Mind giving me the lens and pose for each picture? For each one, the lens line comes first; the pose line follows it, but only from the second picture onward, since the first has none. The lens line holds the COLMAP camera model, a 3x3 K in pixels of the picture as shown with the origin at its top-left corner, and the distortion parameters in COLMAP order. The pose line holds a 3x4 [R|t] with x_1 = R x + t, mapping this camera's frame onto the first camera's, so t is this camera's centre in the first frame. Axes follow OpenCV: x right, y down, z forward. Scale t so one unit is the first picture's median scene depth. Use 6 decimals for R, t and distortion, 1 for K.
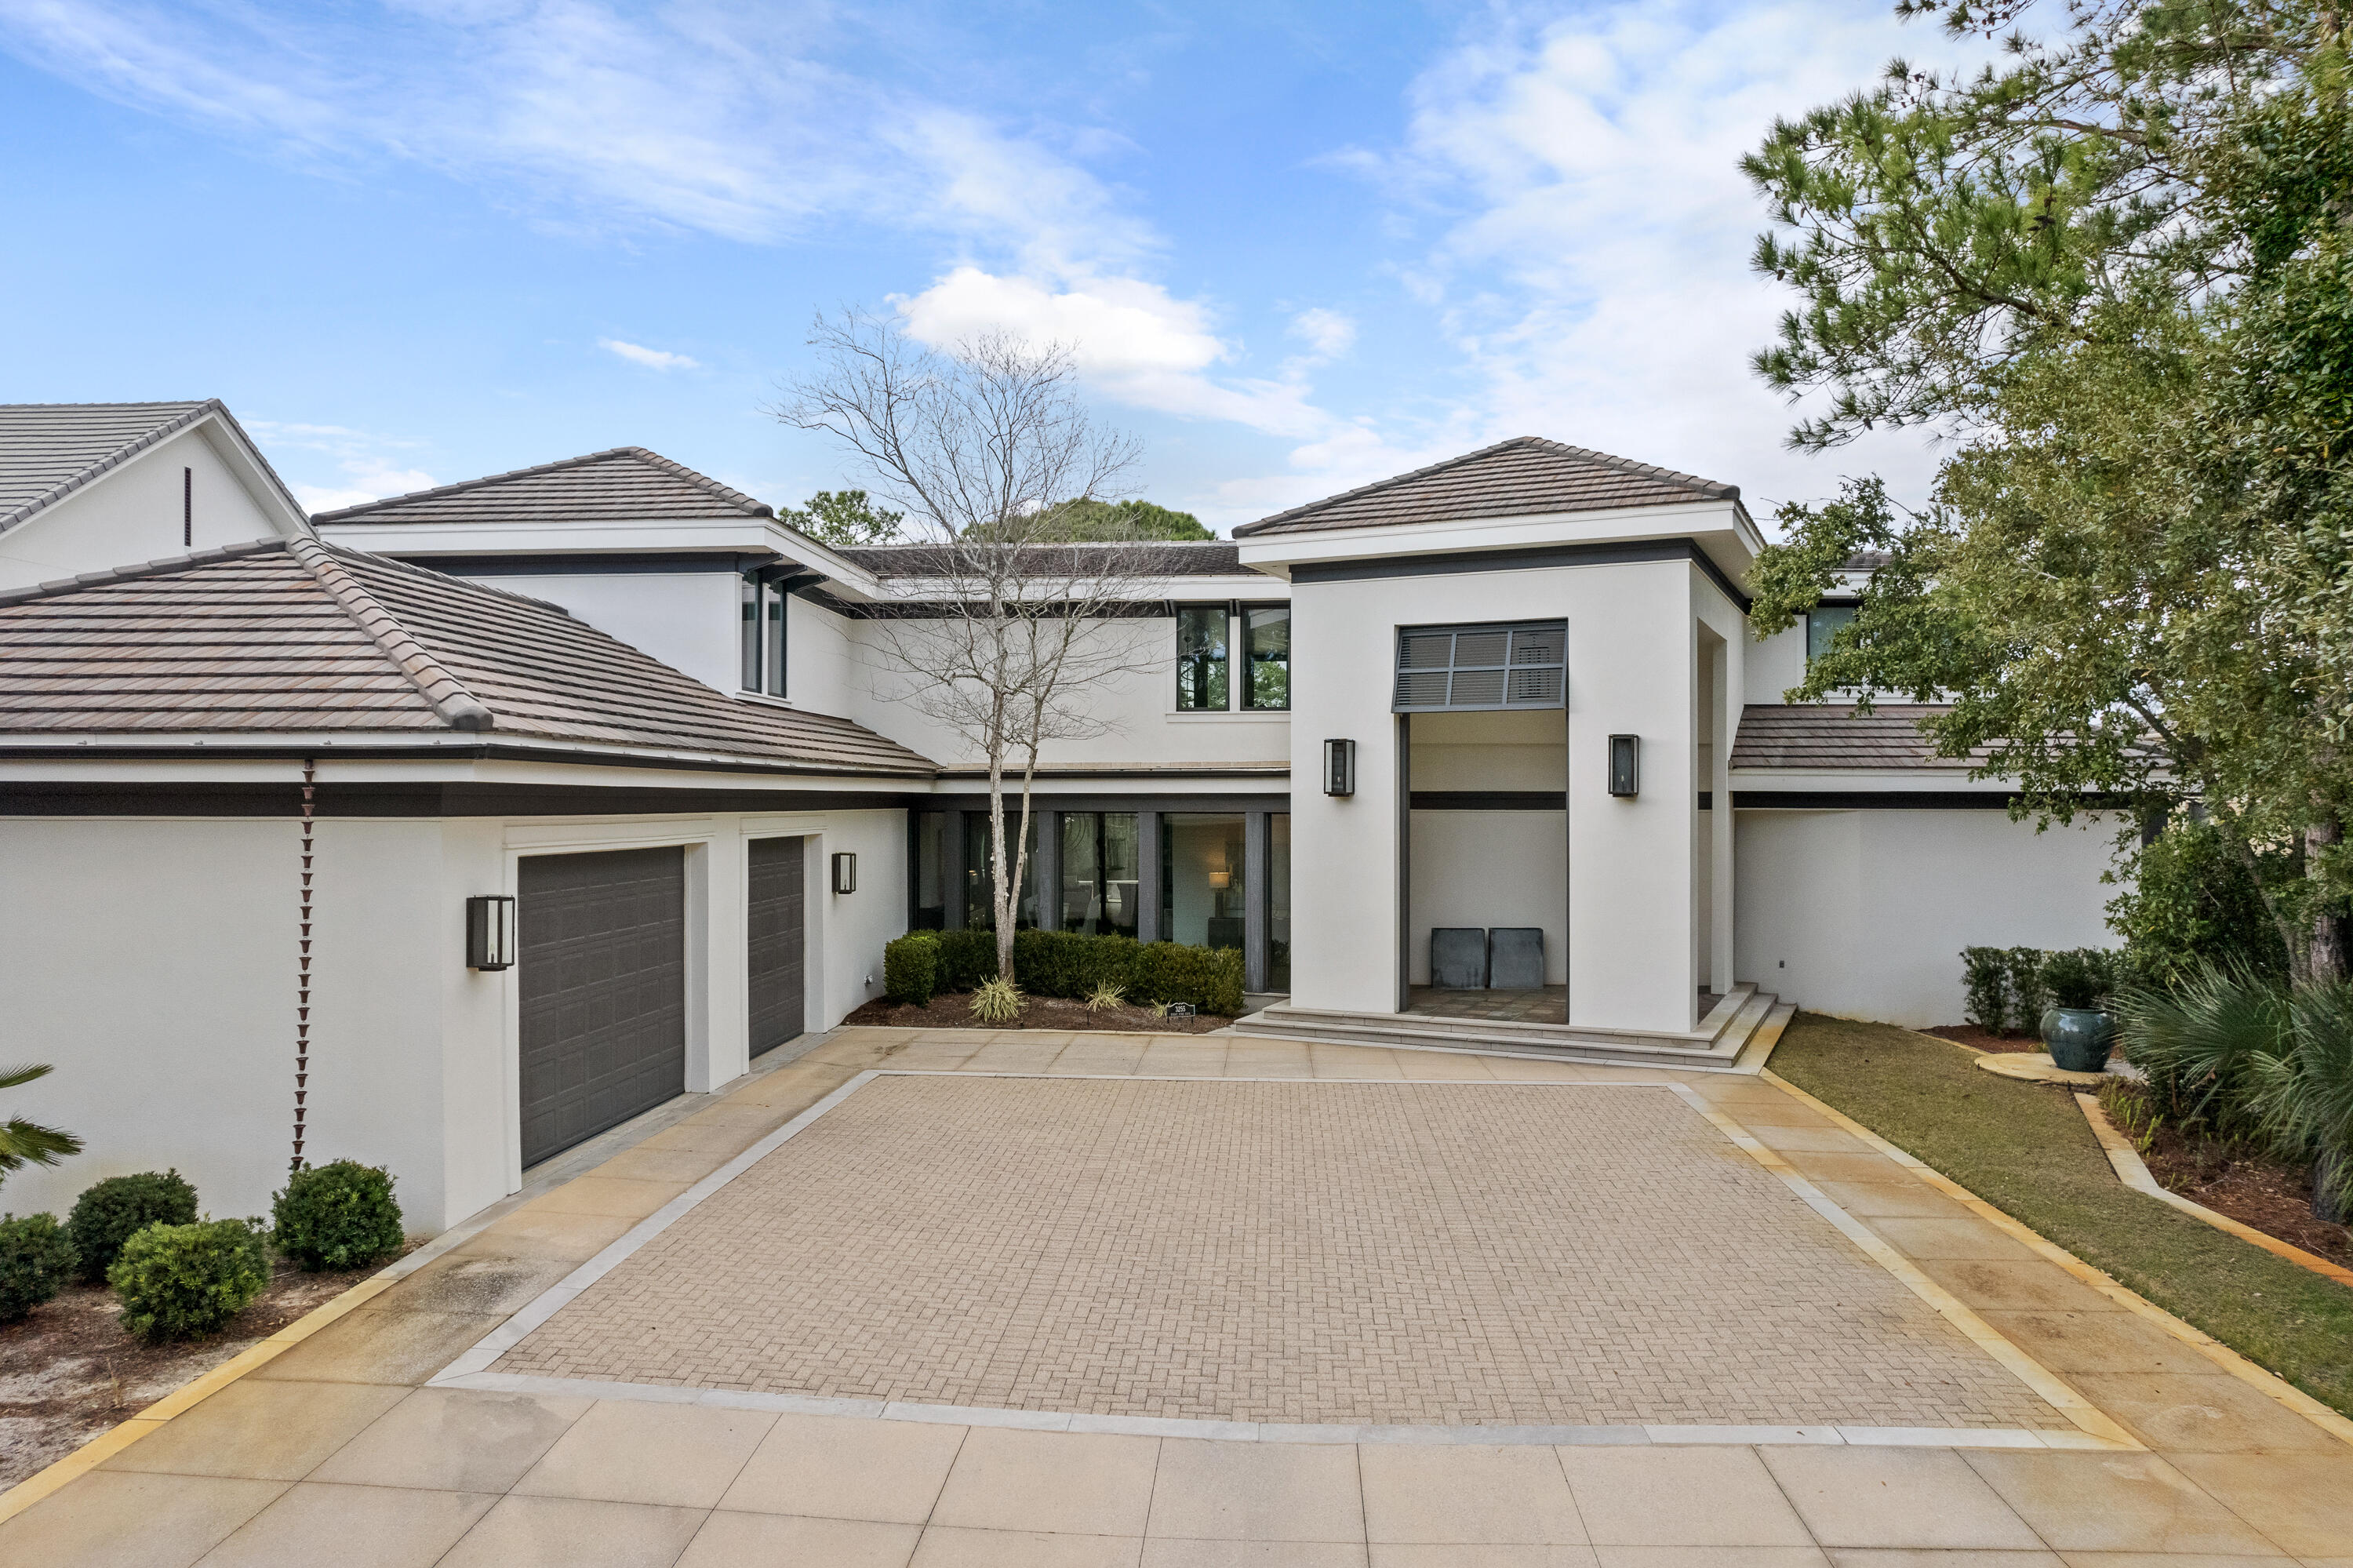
lens RADIAL K [[1508.7, 0, 1176.5], [0, 1508.7, 784.0], [0, 0, 1]] dist [-0.080953, 0.070383]
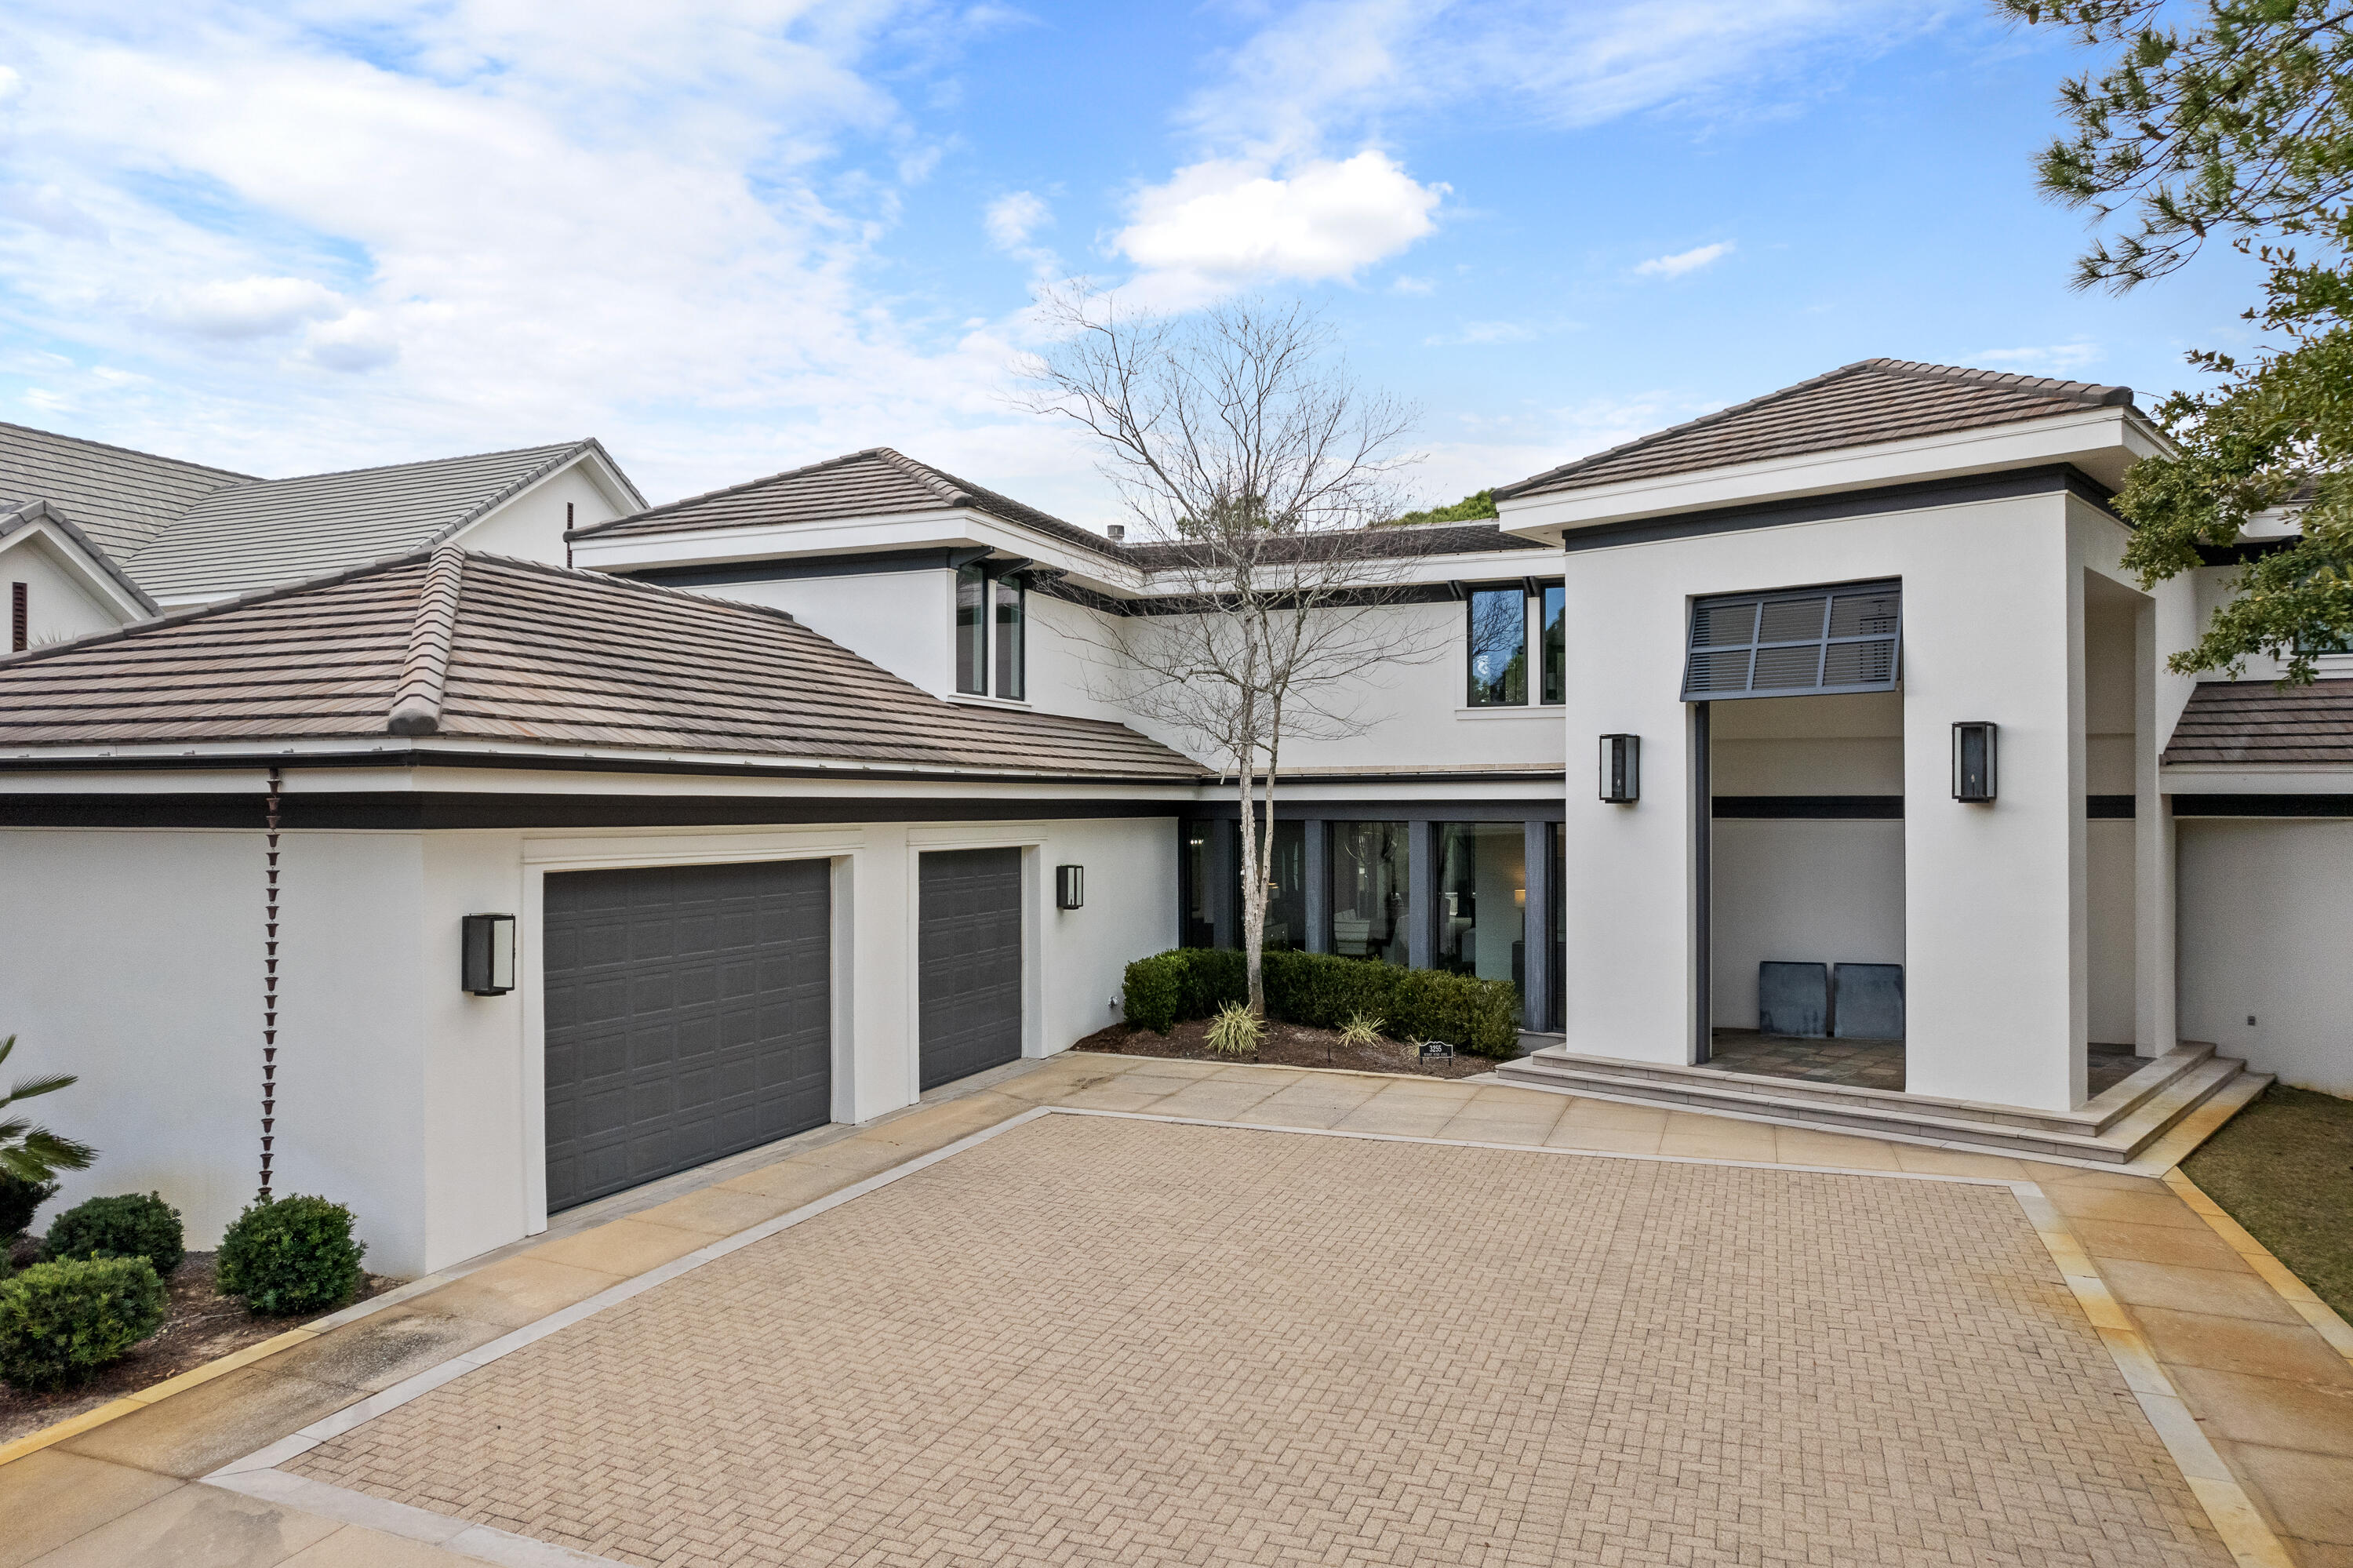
lens RADIAL K [[1508.7, 0, 1176.5], [0, 1508.7, 784.0], [0, 0, 1]] dist [-0.080953, 0.070383]
pose [[0.954632, -0.006913, -0.297707, 0.127361], [0.005613, 0.999971, -0.005221, 0.000755], [0.297734, 0.003314, 0.954643, 0.138528]]
